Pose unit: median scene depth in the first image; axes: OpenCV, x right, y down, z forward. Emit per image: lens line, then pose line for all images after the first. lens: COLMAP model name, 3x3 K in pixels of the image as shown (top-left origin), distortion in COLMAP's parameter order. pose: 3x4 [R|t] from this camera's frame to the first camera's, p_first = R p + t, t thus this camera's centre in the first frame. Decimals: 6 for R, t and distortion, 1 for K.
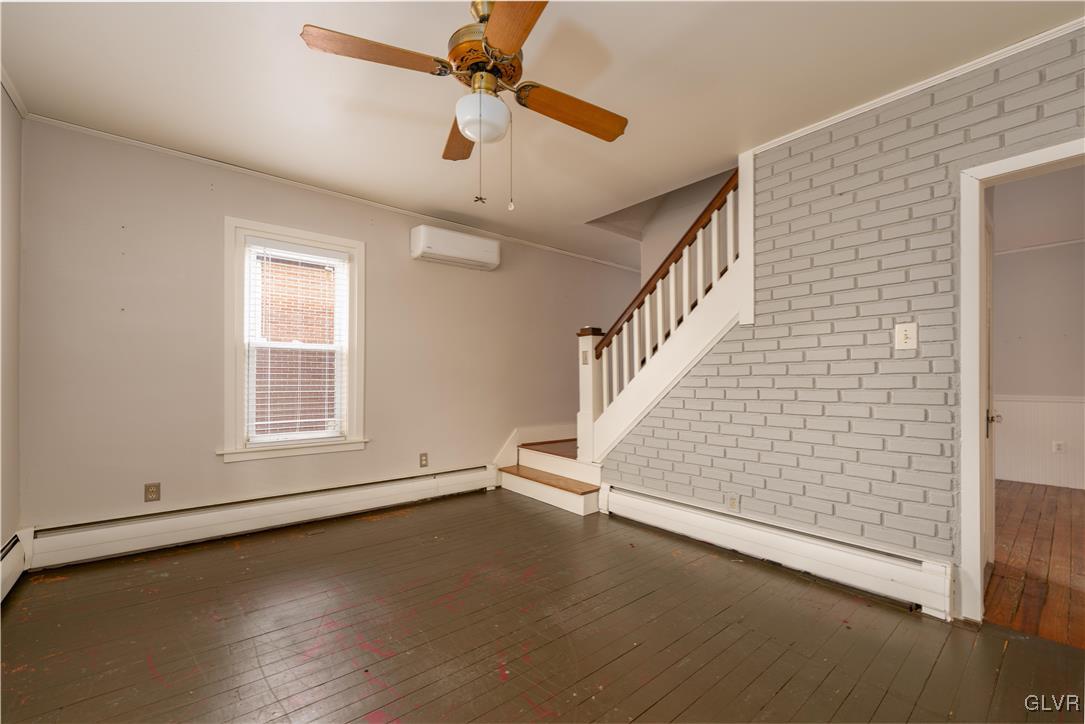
lens RADIAL K [[434.8, 0, 540.6], [0, 434.8, 371.2], [0, 0, 1]] dist [-0.000136, -0.000087]
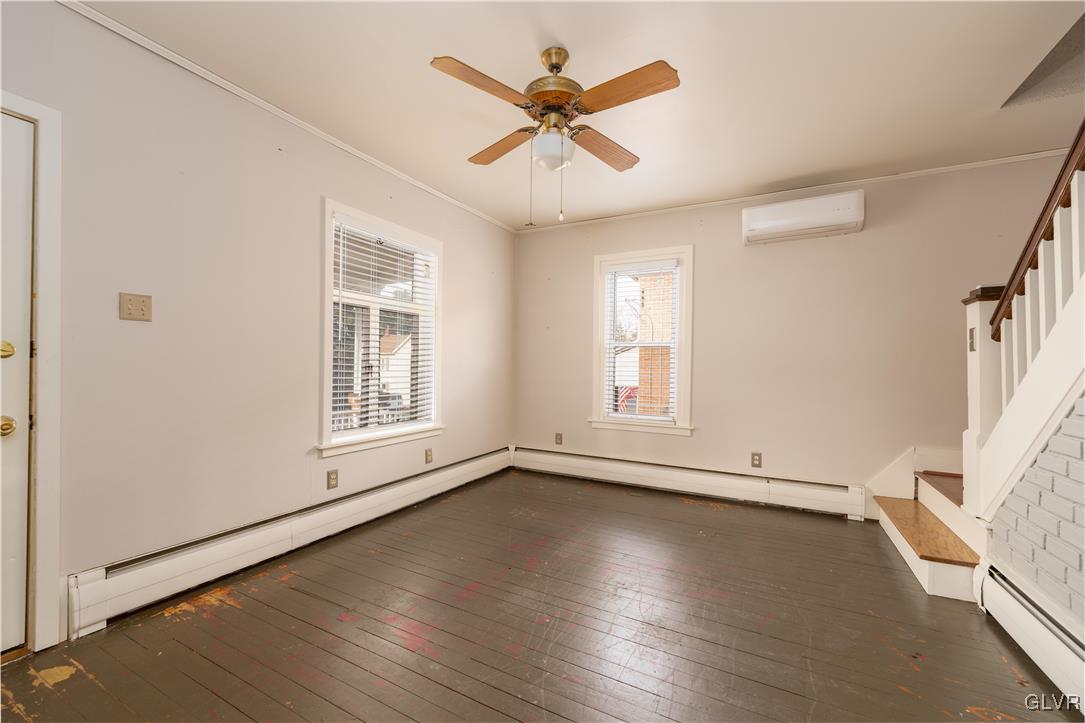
lens RADIAL K [[438.2, 0, 542.5], [0, 438.2, 361.5], [0, 0, 1]] dist [0.000113, -0.000267]
pose [[0.387600, -0.009826, -0.921775, 0.438403], [-0.000189, 0.999942, -0.010739, 0.005837], [0.921828, 0.004336, 0.387576, 0.230463]]
